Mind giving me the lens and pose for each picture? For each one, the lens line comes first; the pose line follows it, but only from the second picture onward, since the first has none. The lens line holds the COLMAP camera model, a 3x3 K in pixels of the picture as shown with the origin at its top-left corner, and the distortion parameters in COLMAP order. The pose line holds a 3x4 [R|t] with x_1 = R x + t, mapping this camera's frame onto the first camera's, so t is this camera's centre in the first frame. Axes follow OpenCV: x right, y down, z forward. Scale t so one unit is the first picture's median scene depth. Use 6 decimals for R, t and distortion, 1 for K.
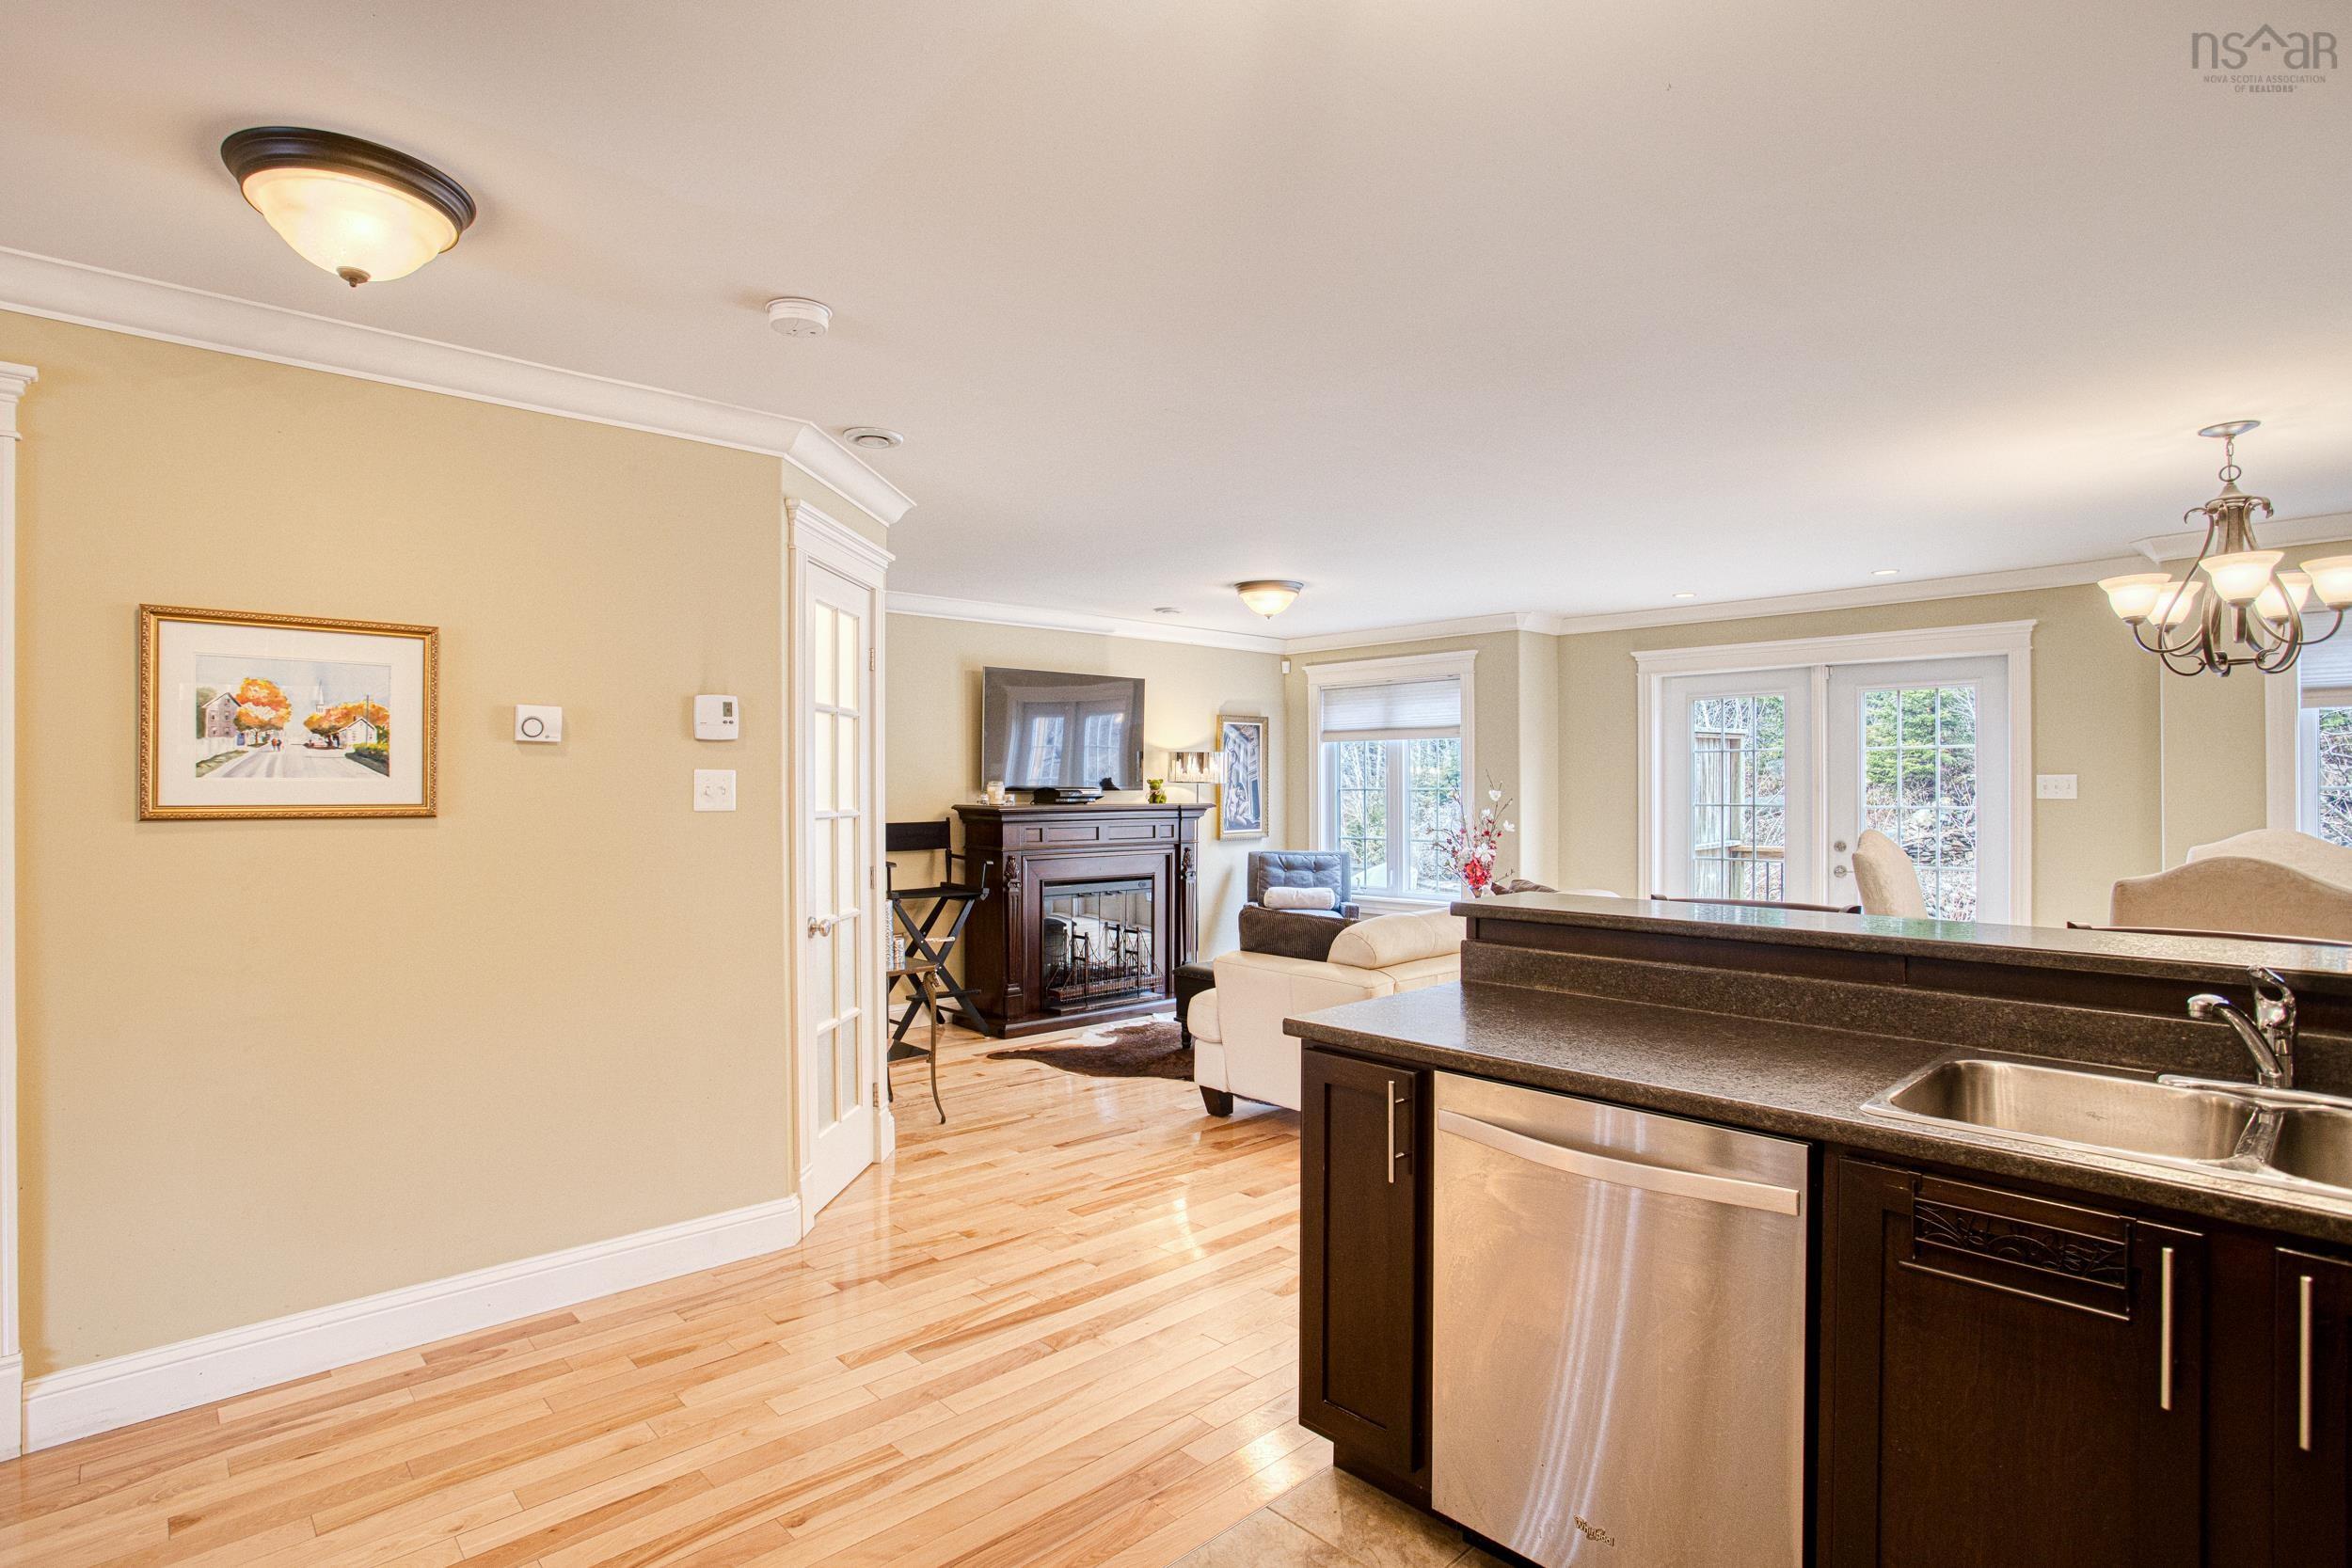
lens RADIAL K [[1193.0, 0, 1168.5], [0, 1193.0, 783.6], [0, 0, 1]] dist [-0.036409, 0.012154]
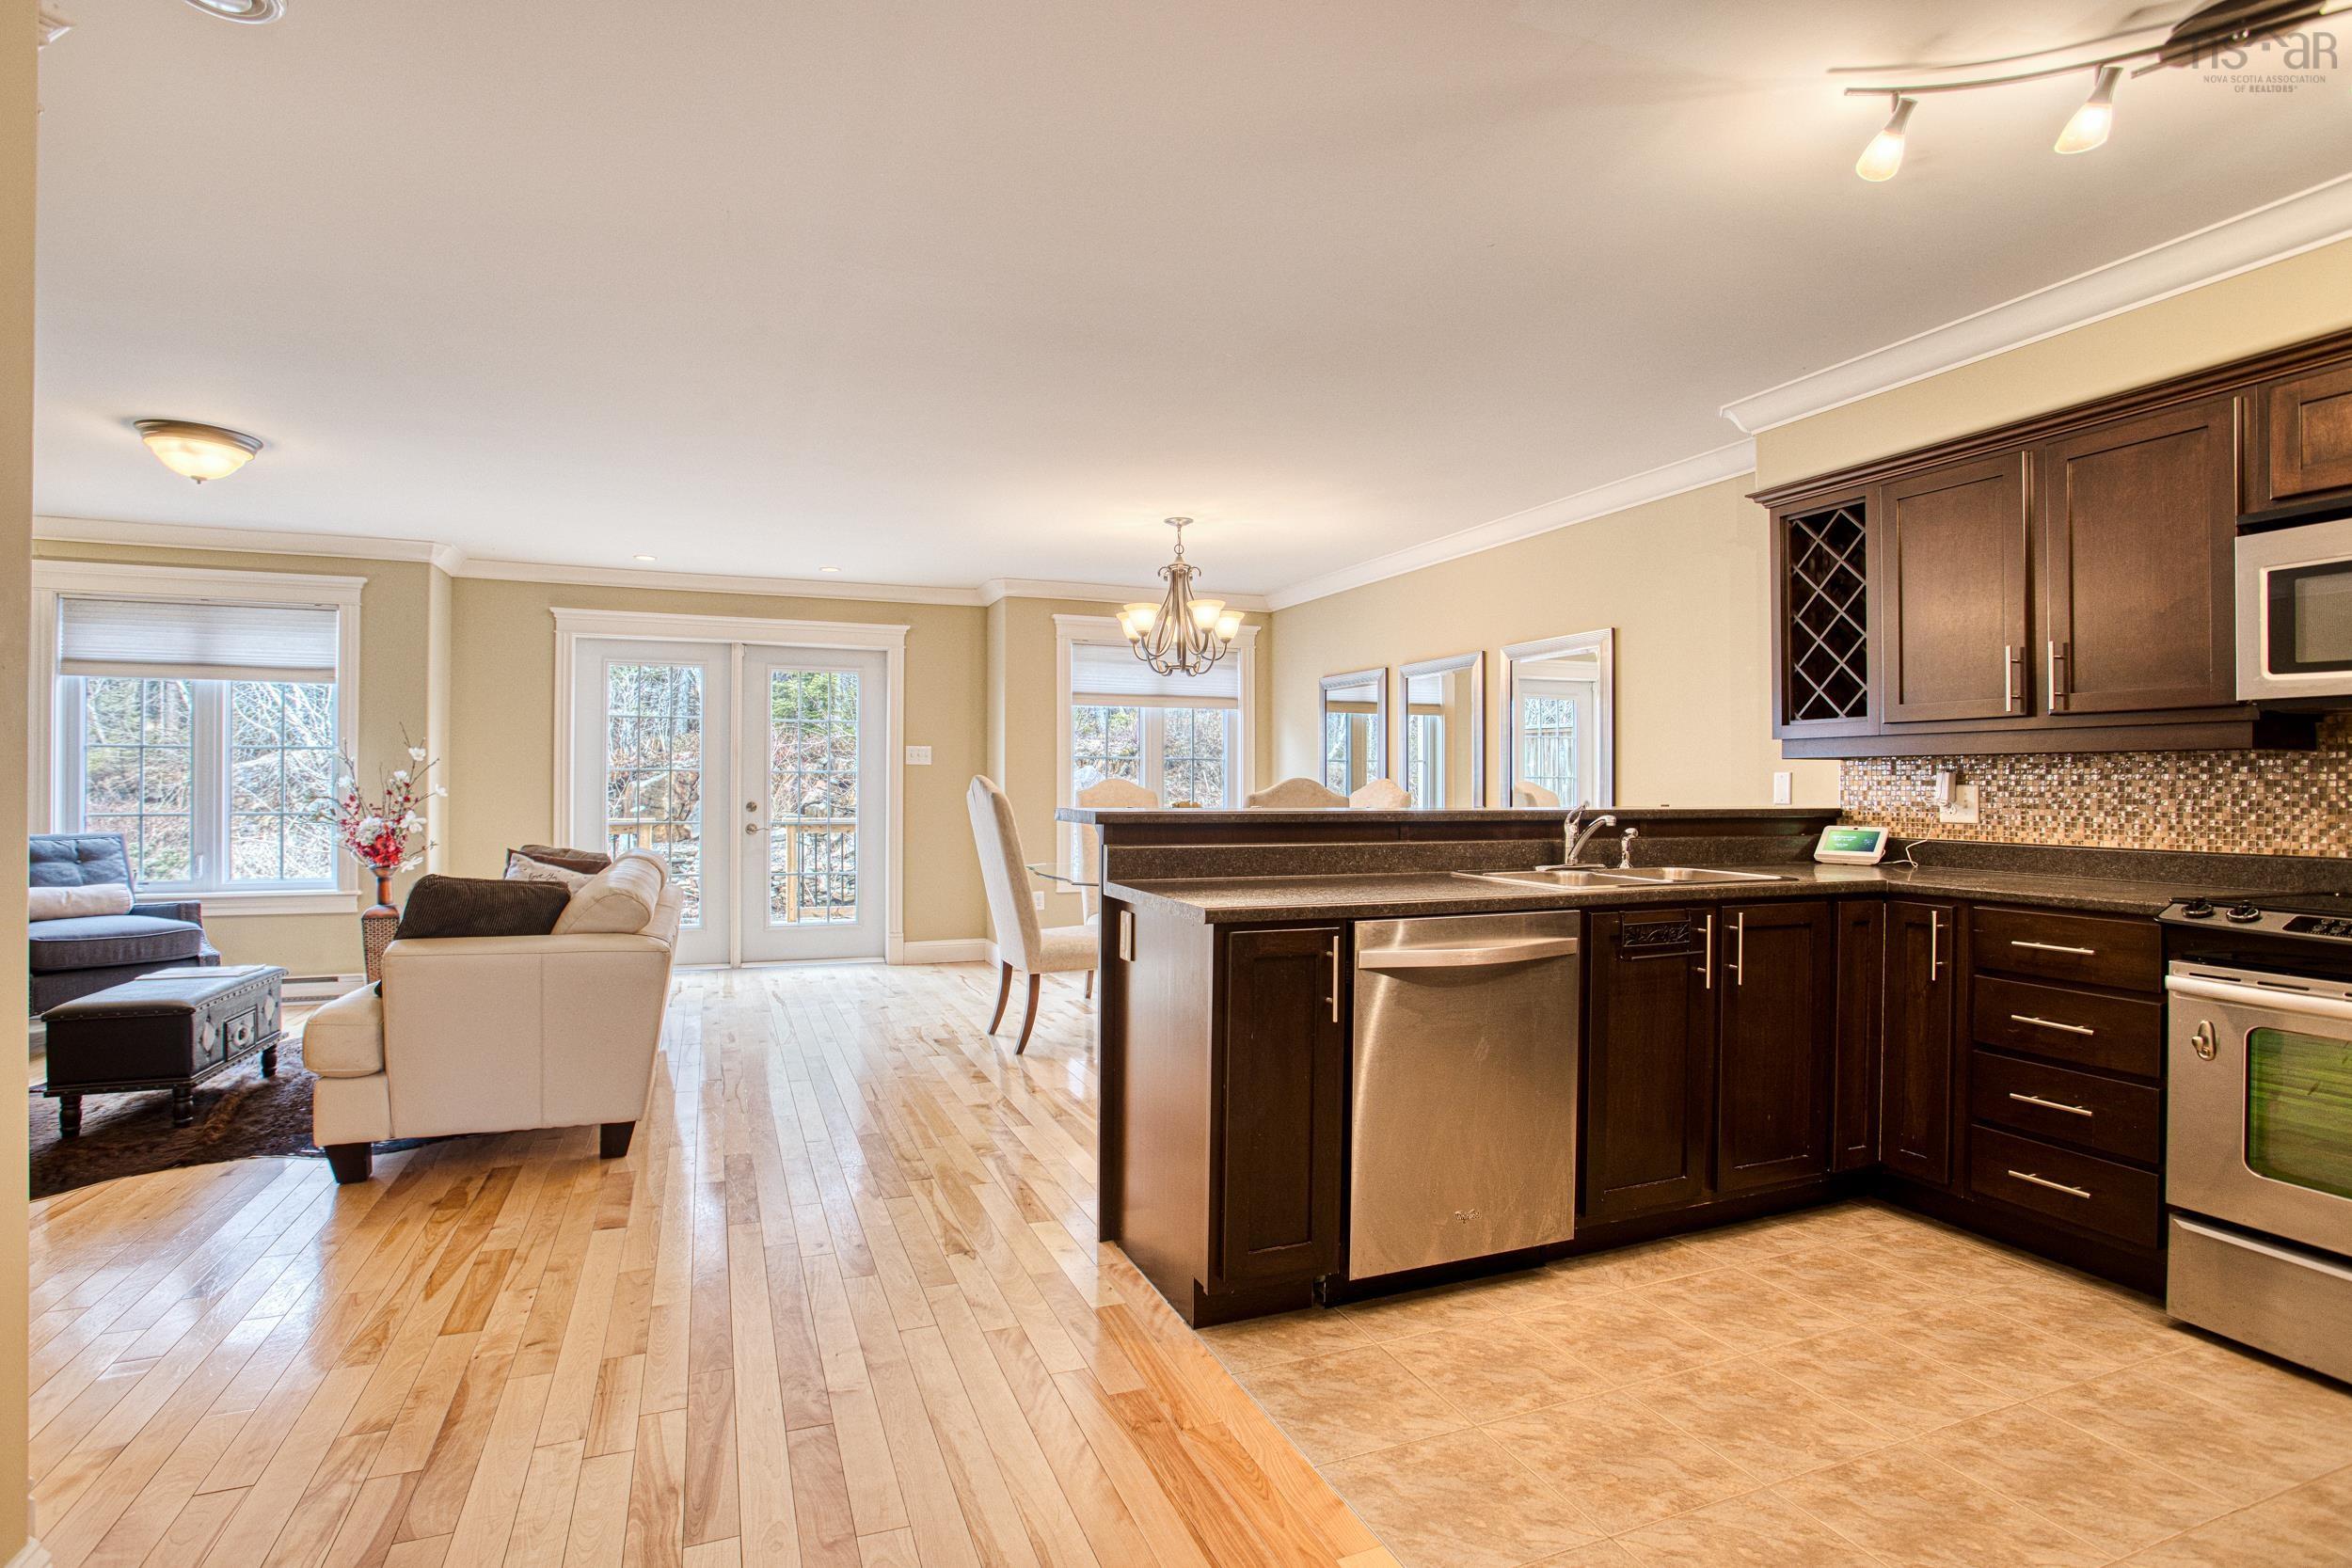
lens RADIAL K [[1152.1, 0, 1159.1], [0, 1152.1, 778.7], [0, 0, 1]] dist [-0.063249, 0.024448]
pose [[0.364050, 0.009463, 0.931331, -0.296373], [-0.007063, 0.999948, -0.007399, 0.031873], [-0.931352, -0.003885, 0.364098, 0.236339]]
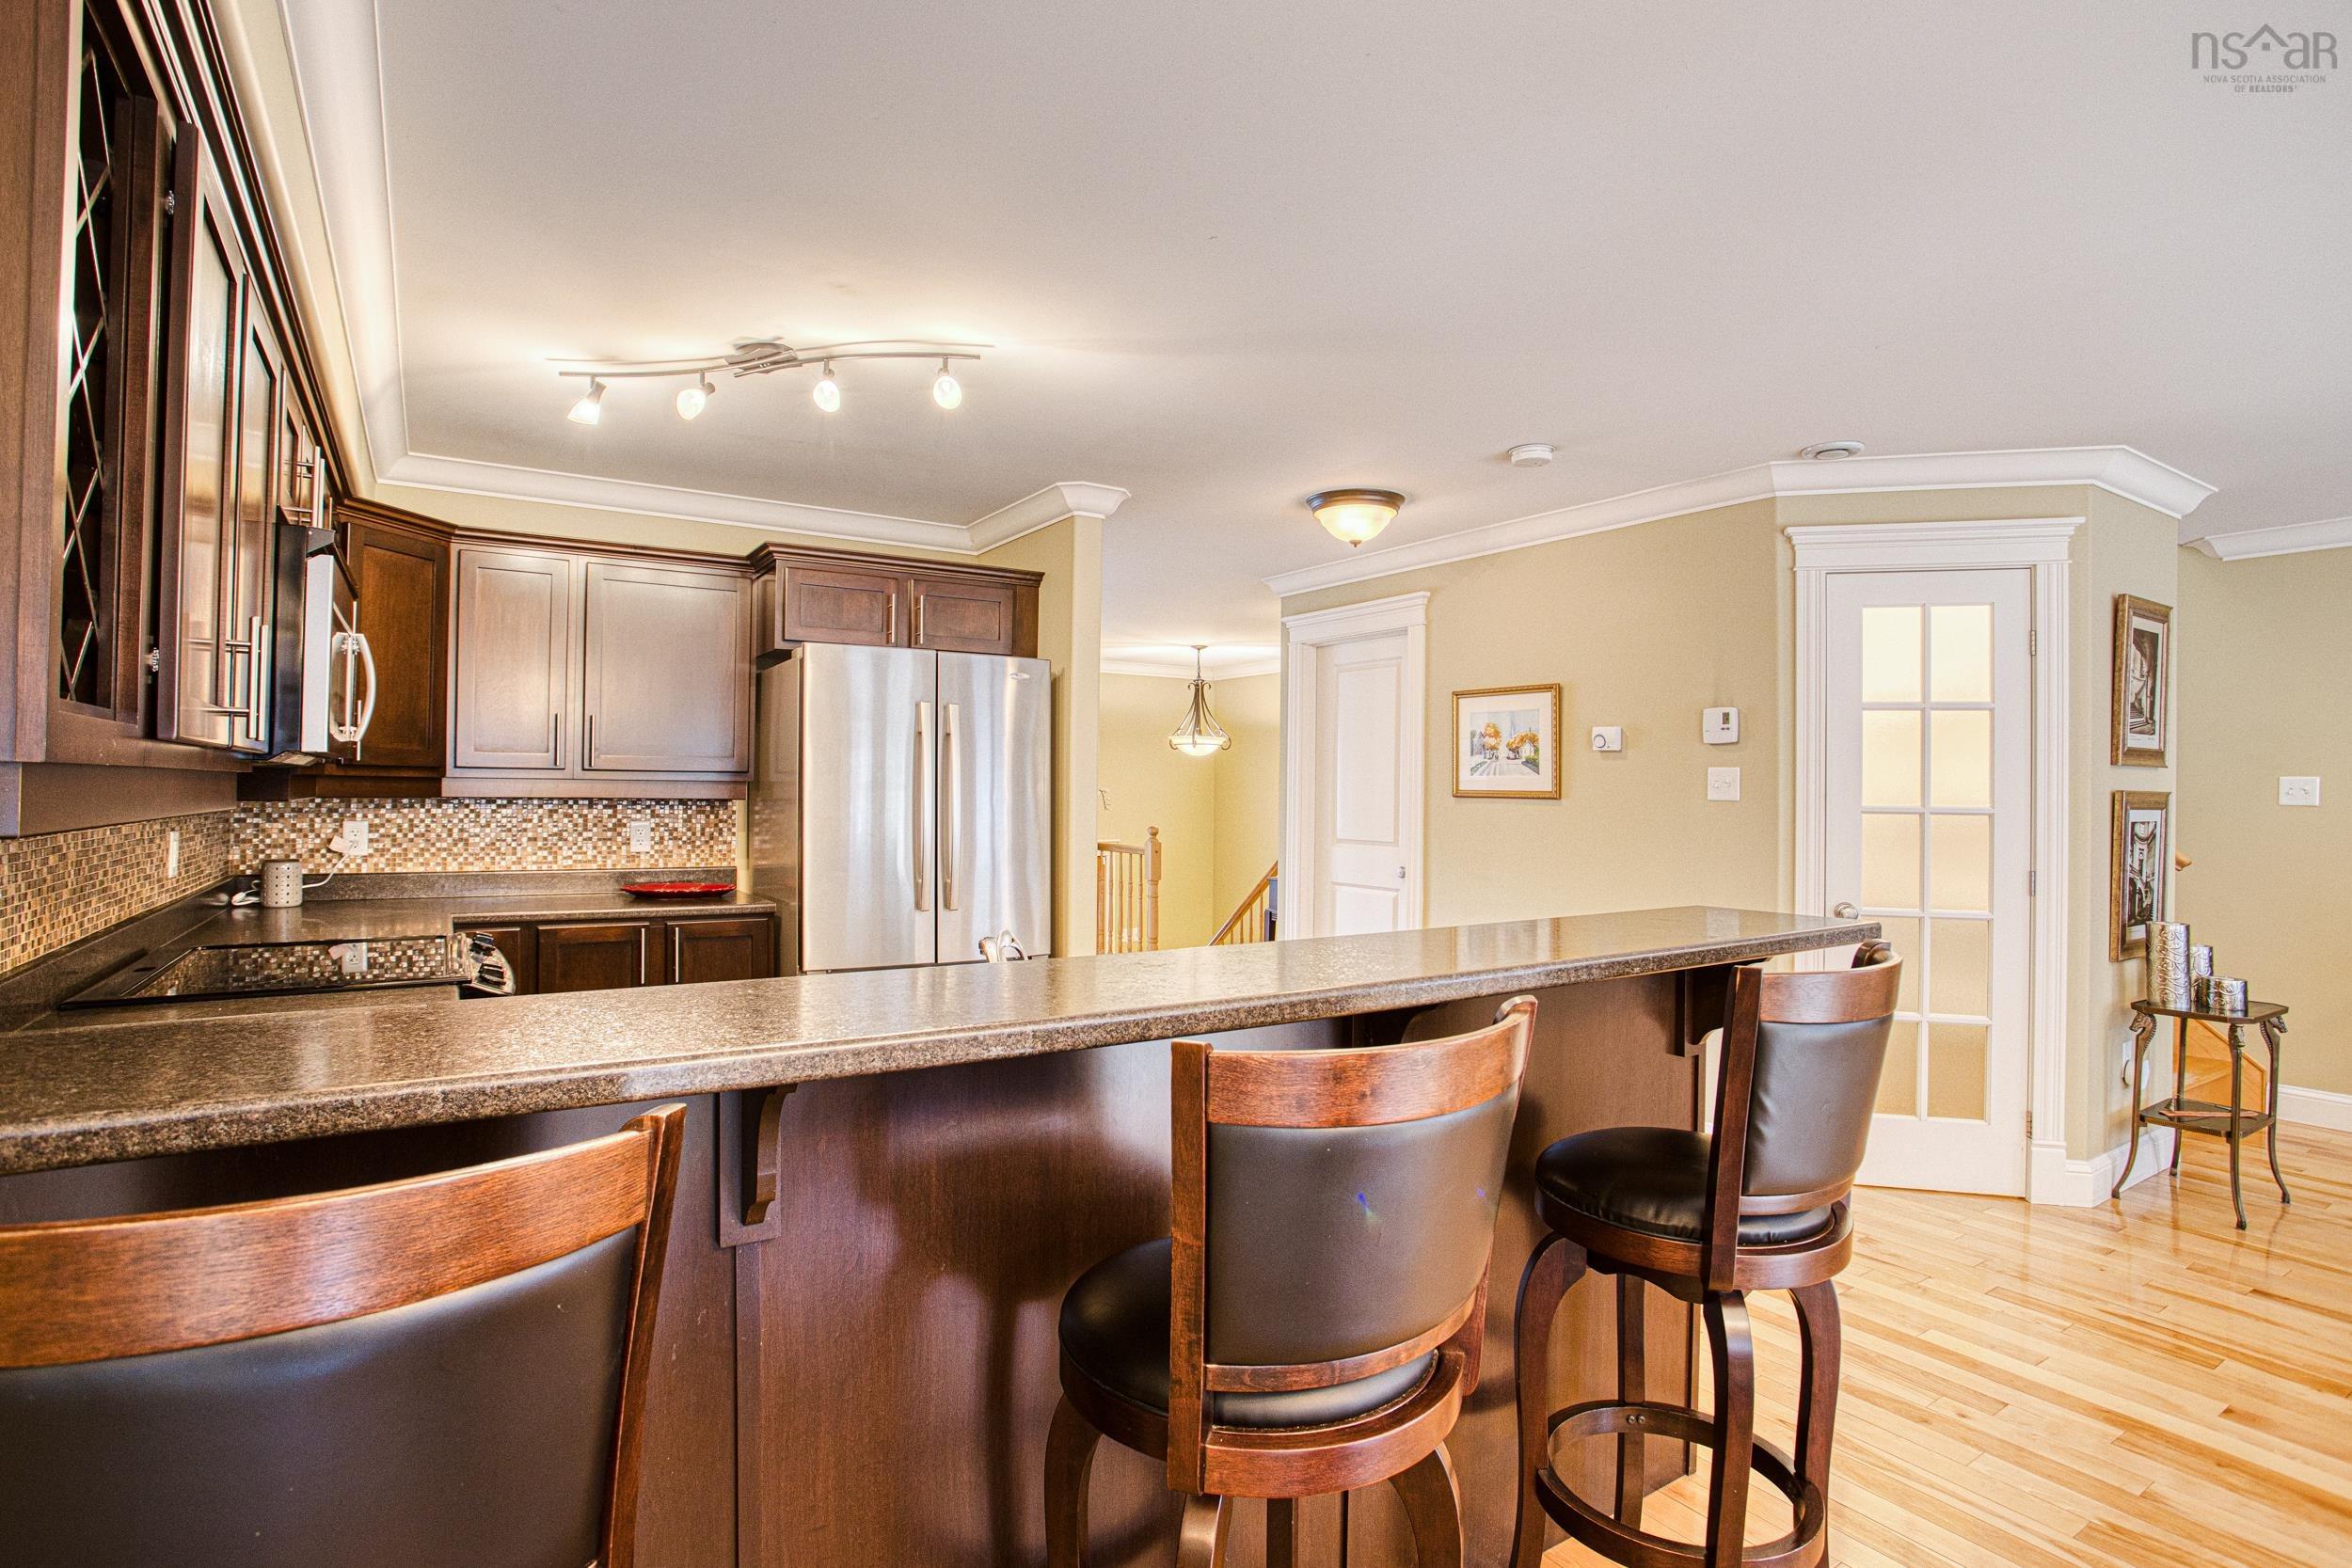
lens RADIAL K [[1152.1, 0, 1171.1], [0, 1152.1, 790.4], [0, 0, 1]] dist [-0.063249, 0.024448]
pose [[-0.166123, 0.002864, -0.986101, 0.447152], [-0.008409, 0.999955, 0.004321, 0.006081], [0.986069, 0.009010, -0.166092, 0.316129]]
